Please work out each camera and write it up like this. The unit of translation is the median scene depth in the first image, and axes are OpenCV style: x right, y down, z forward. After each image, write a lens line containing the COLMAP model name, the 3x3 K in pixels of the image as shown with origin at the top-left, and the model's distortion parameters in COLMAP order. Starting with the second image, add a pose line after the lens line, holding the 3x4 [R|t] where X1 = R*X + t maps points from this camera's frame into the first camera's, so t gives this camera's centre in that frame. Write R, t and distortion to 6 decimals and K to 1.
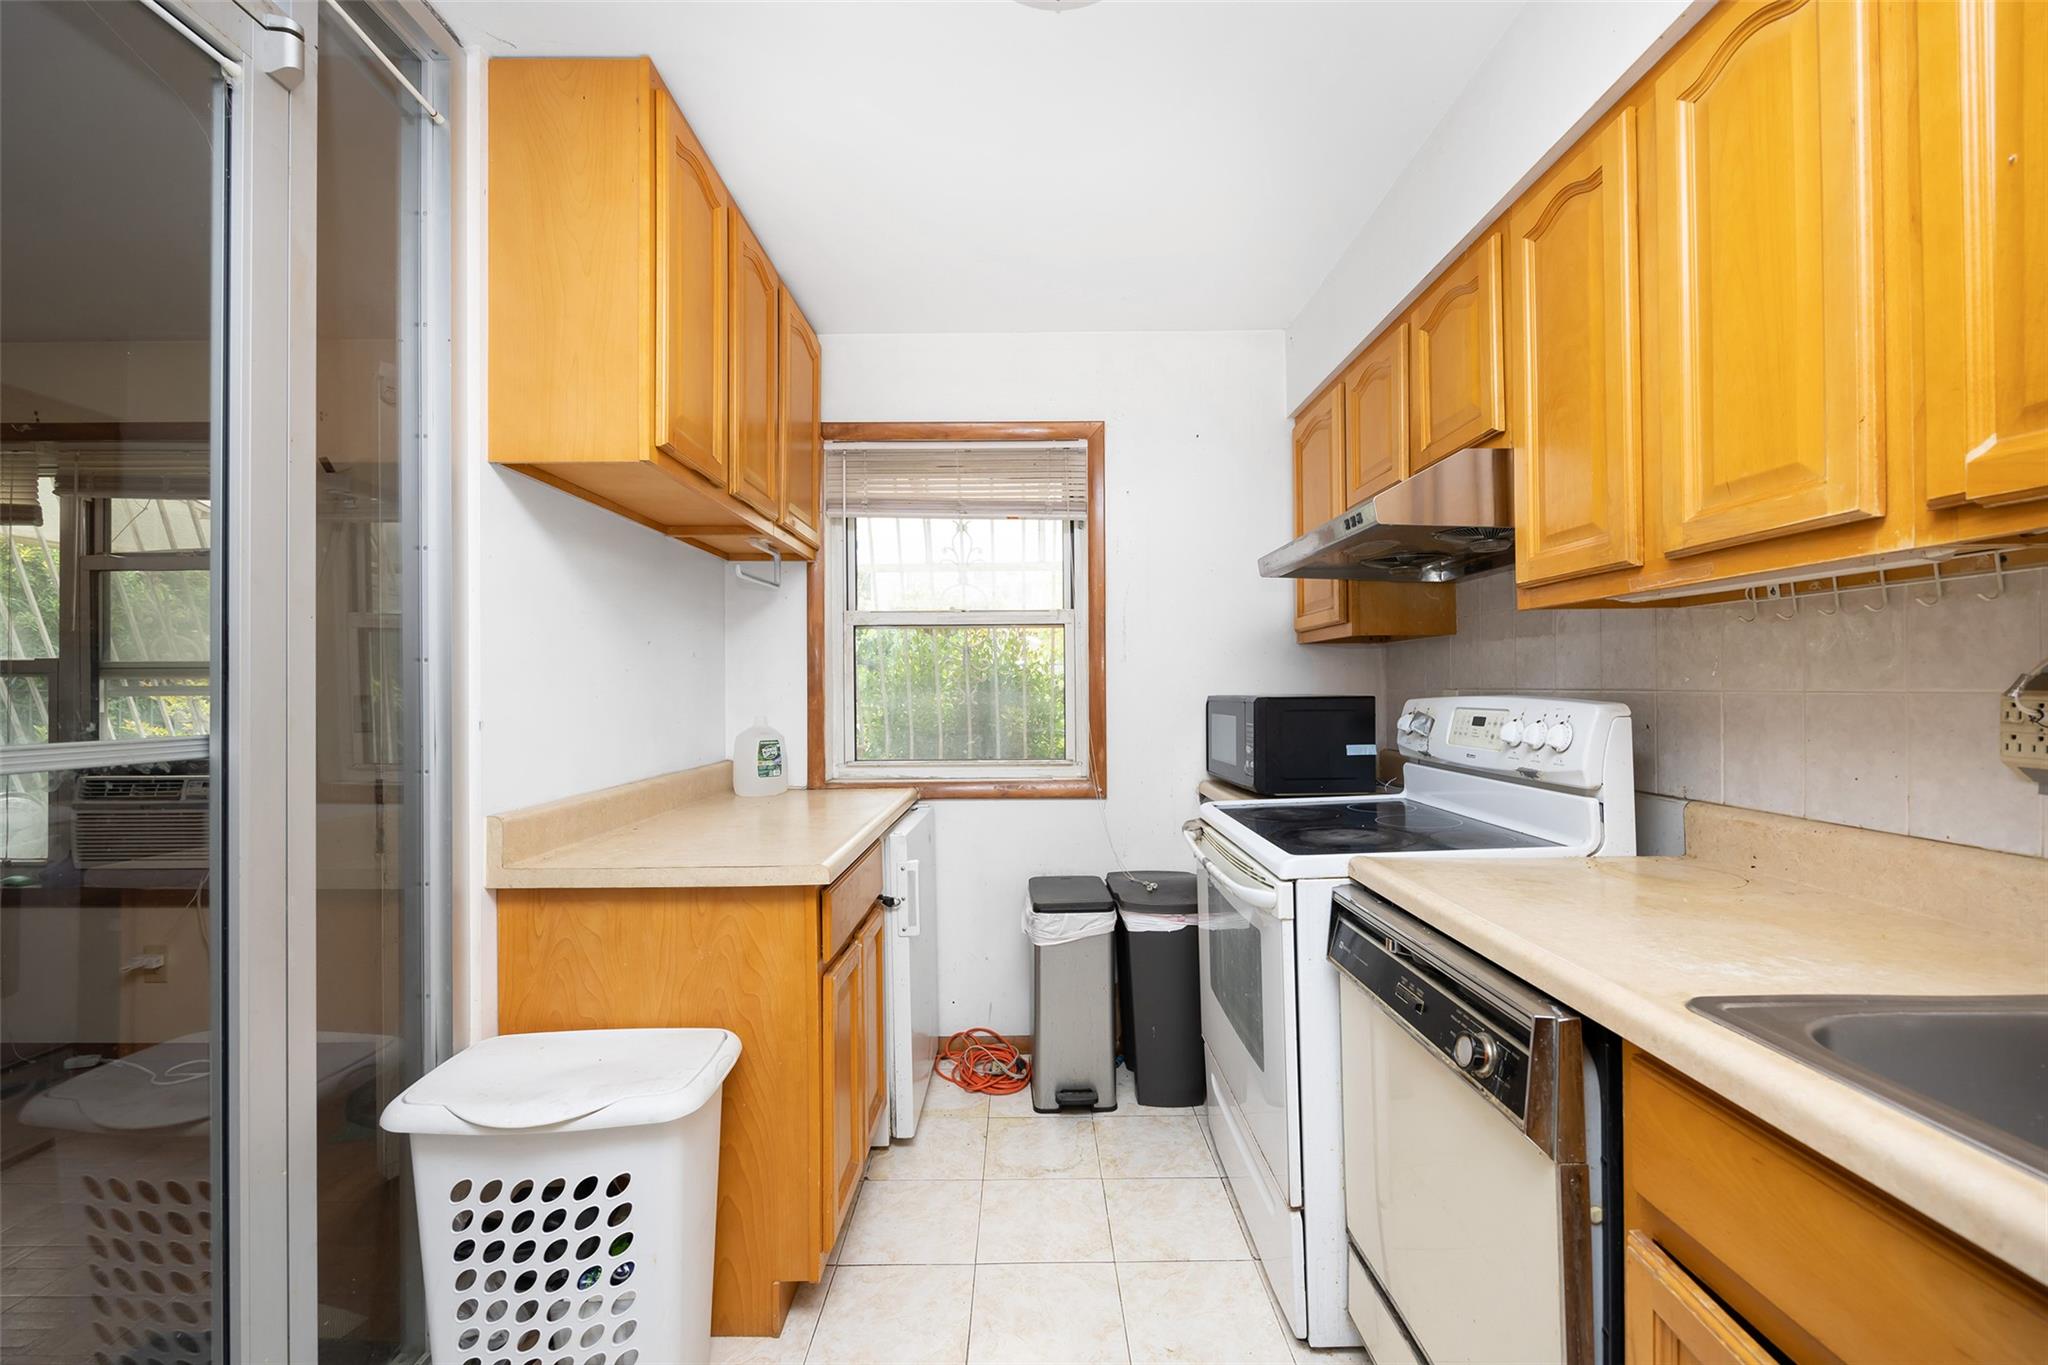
lens RADIAL K [[824.1, 0, 1000.4], [0, 824.1, 645.1], [0, 0, 1]] dist [-0.014490, 0.000133]
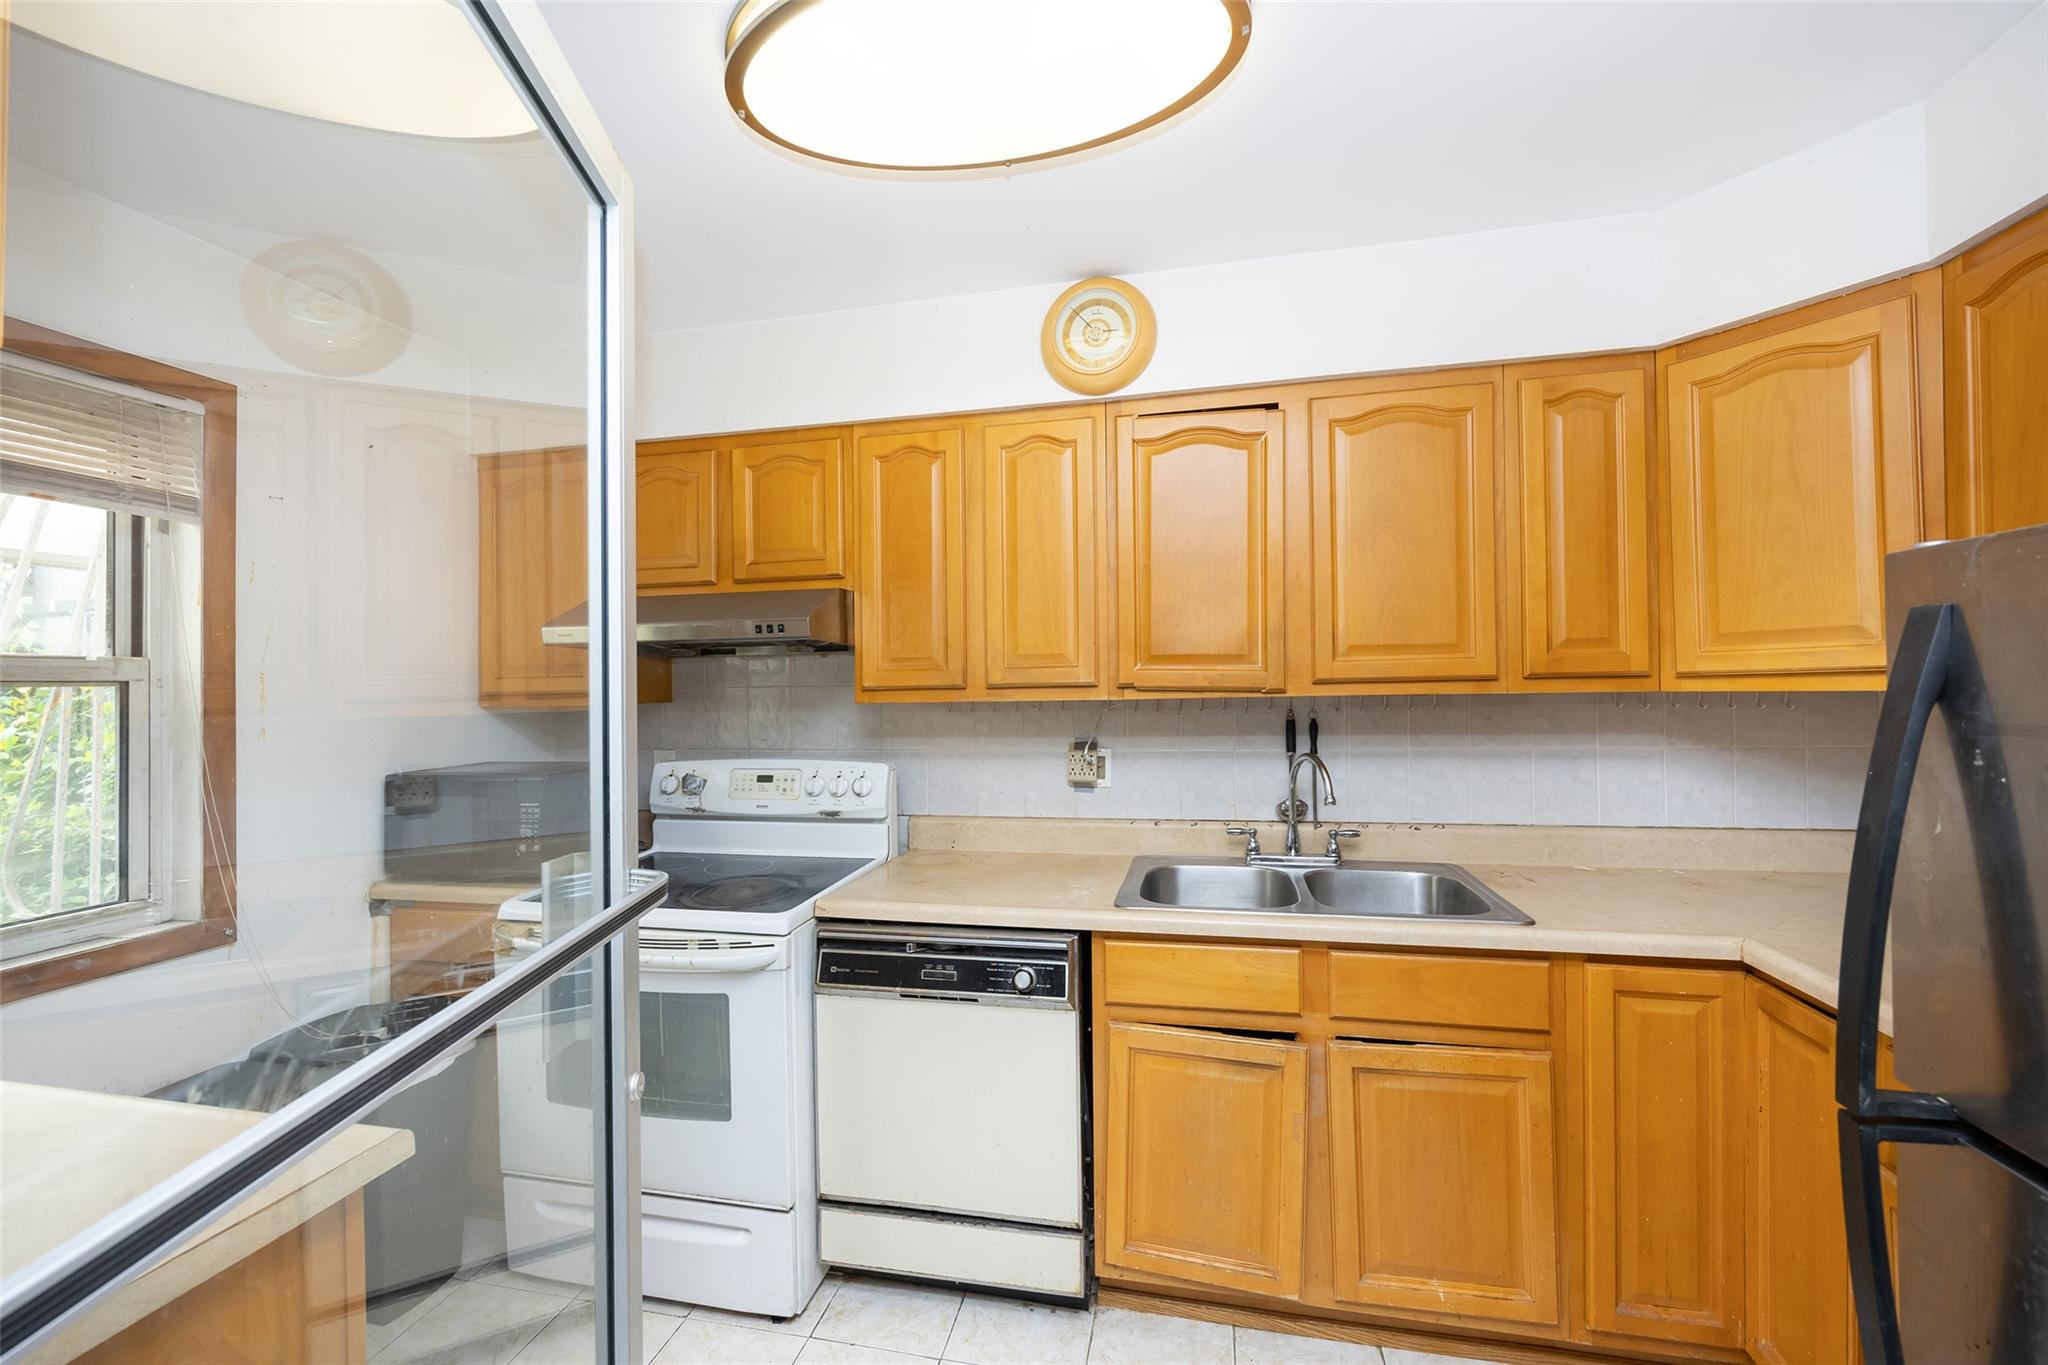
lens RADIAL K [[770.2, 0, 1024.0], [0, 770.2, 682.5], [0, 0, 1]] dist [0.000802, 0.000068]
pose [[0.206340, 0.012335, 0.978403, -0.619586], [-0.031278, 0.999493, -0.006004, -0.076812], [-0.977980, -0.029363, 0.206621, 0.397180]]
